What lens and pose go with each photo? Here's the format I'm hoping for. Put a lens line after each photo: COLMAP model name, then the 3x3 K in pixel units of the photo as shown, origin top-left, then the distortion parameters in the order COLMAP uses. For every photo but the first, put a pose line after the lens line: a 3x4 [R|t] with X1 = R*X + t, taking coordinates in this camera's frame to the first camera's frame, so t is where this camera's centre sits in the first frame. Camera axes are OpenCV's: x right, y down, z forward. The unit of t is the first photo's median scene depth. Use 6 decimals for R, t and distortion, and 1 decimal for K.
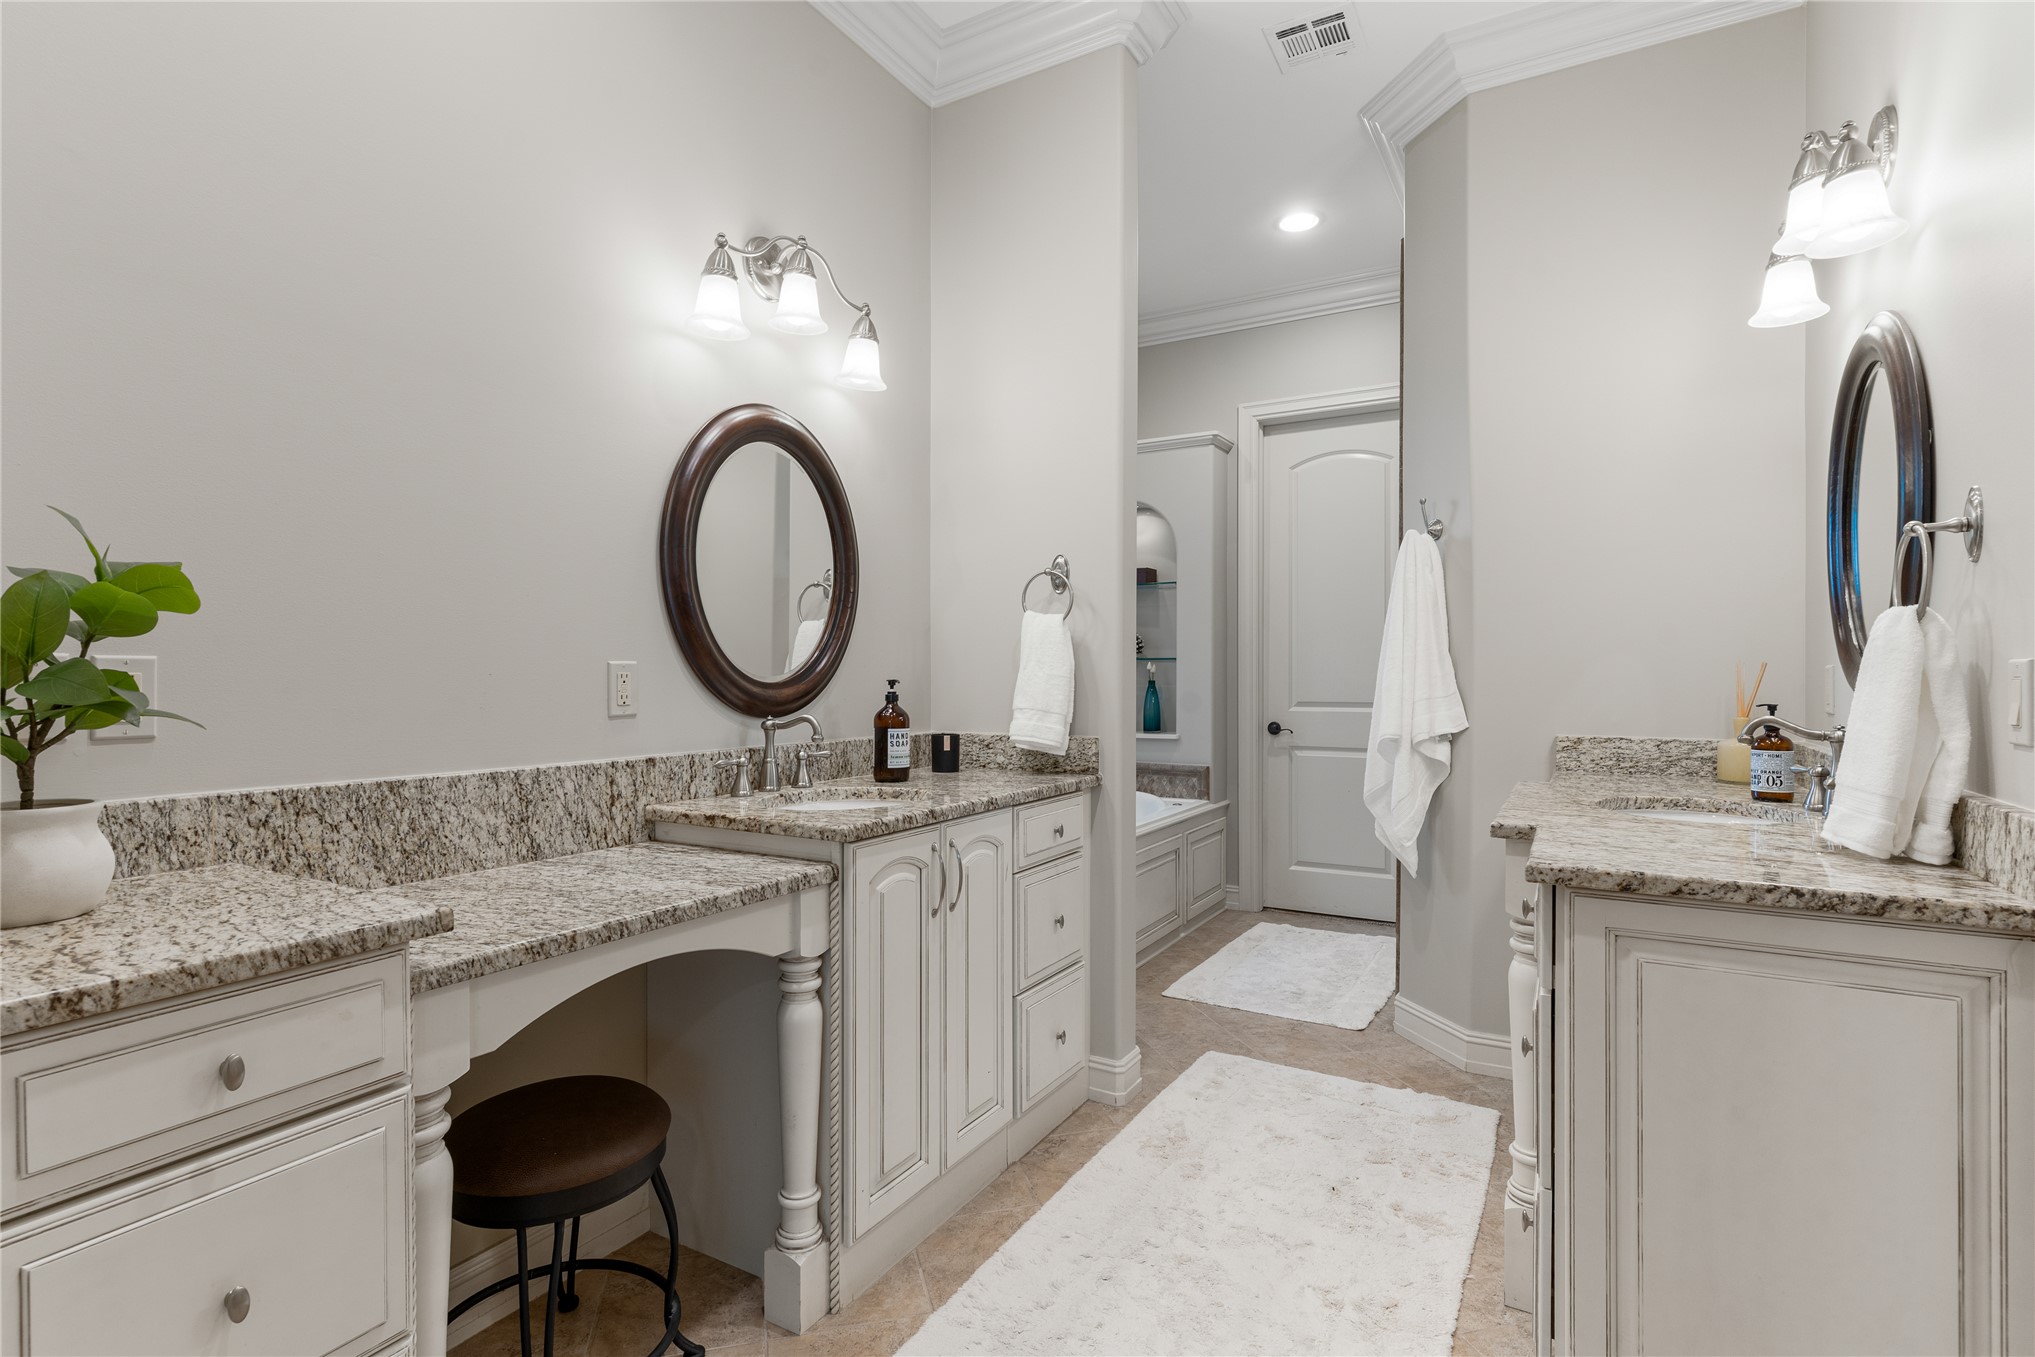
lens RADIAL K [[987.2, 0, 1013.1], [0, 987.2, 684.7], [0, 0, 1]] dist [-0.001246, 0.000596]
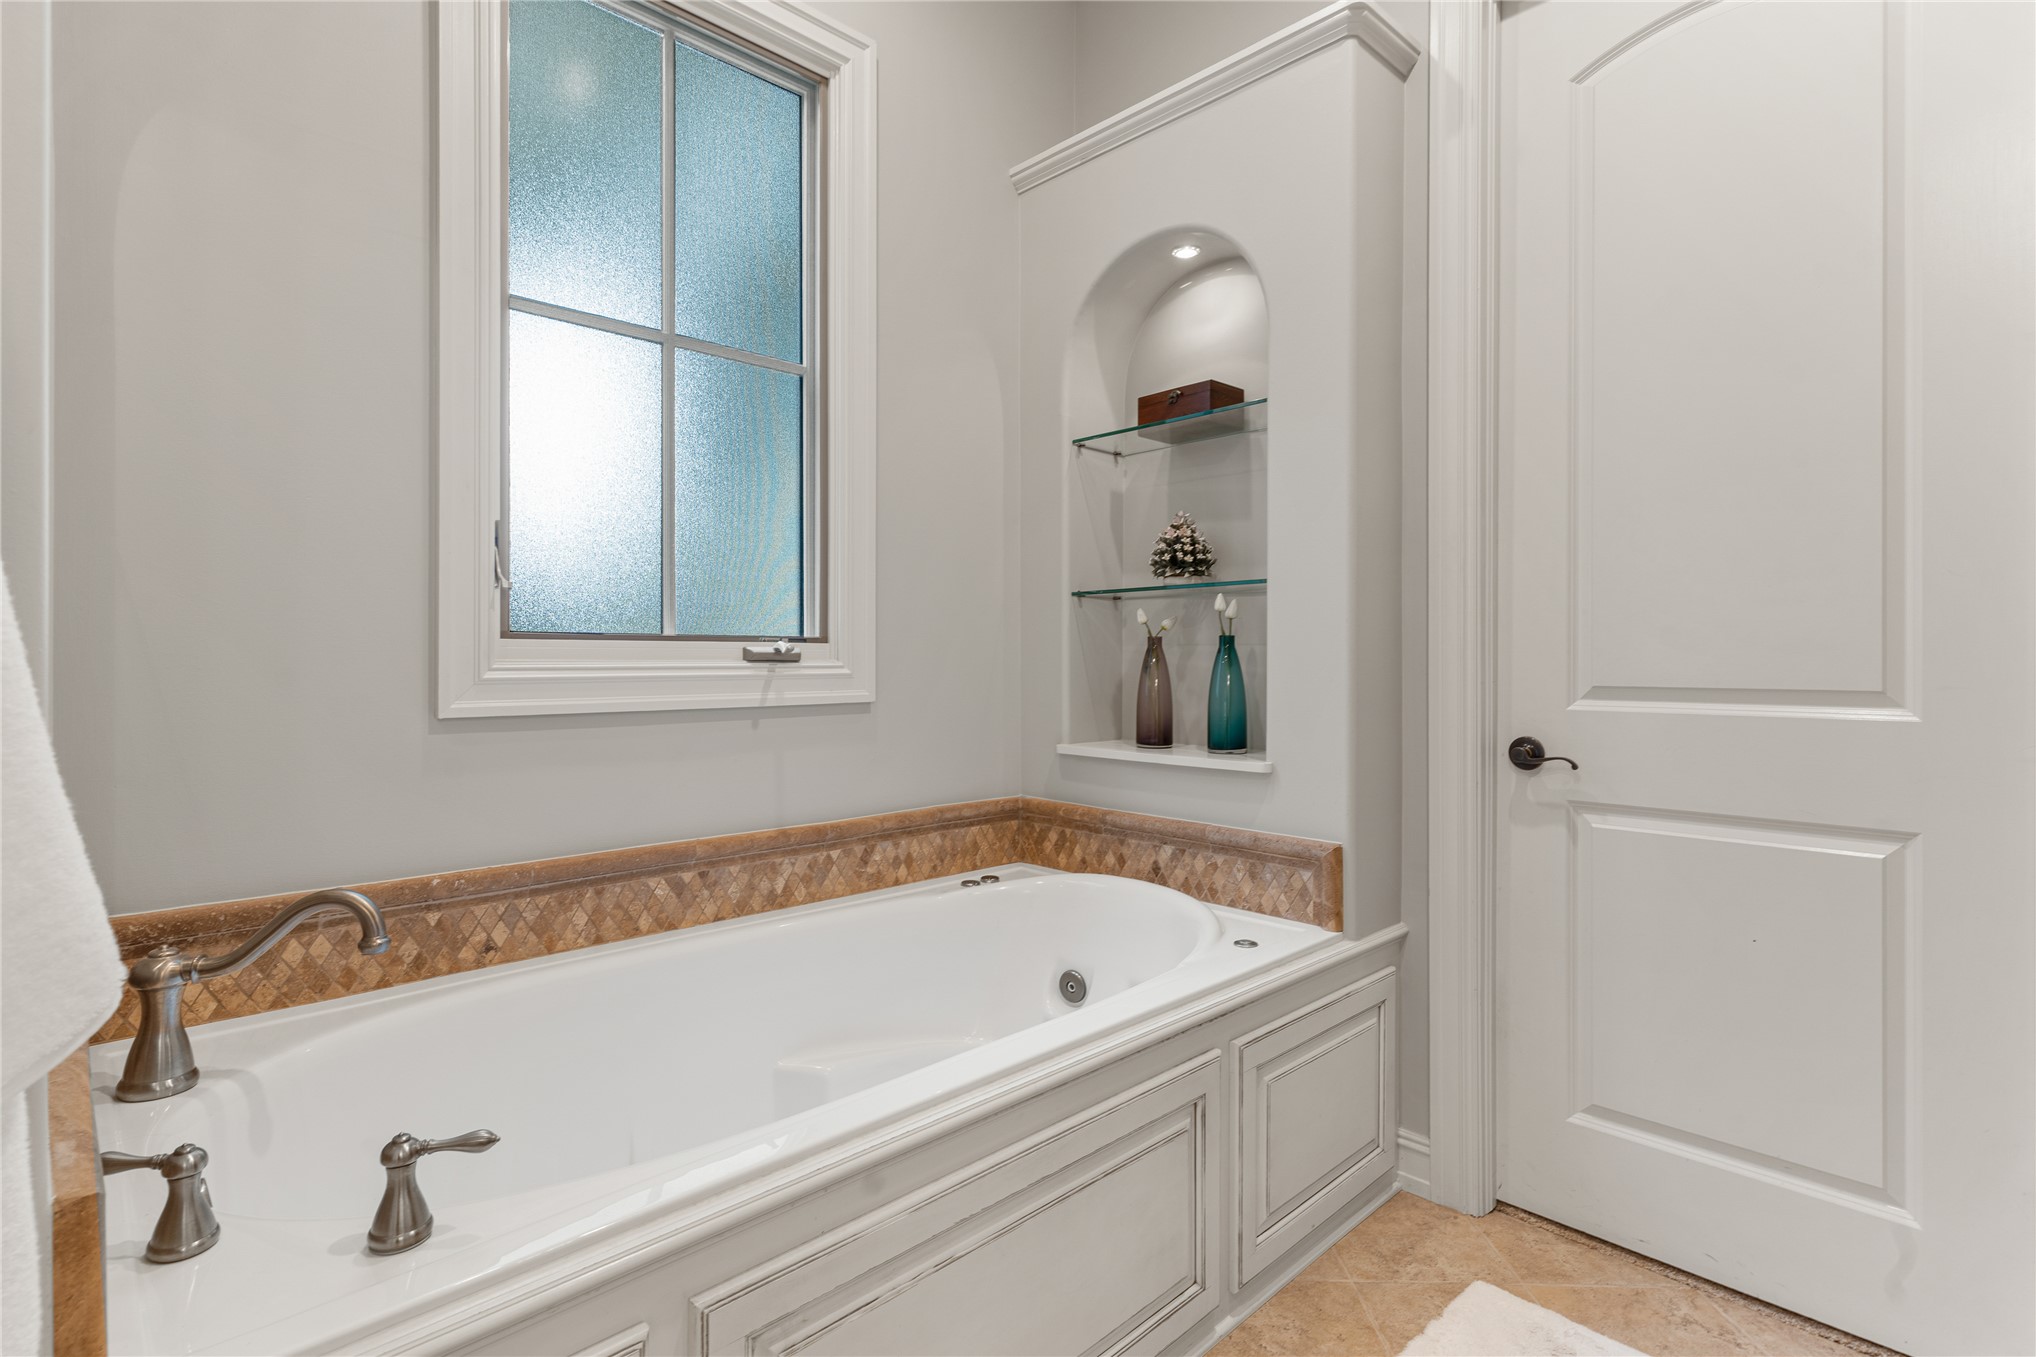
lens RADIAL K [[972.8, 0, 1008.8], [0, 972.8, 667.9], [0, 0, 1]] dist [-0.004190, -0.000417]
pose [[0.960108, 0.003110, -0.279613, 0.177101], [-0.003620, 0.999993, -0.001307, 0.011692], [0.279606, 0.002267, 0.960112, 0.579279]]
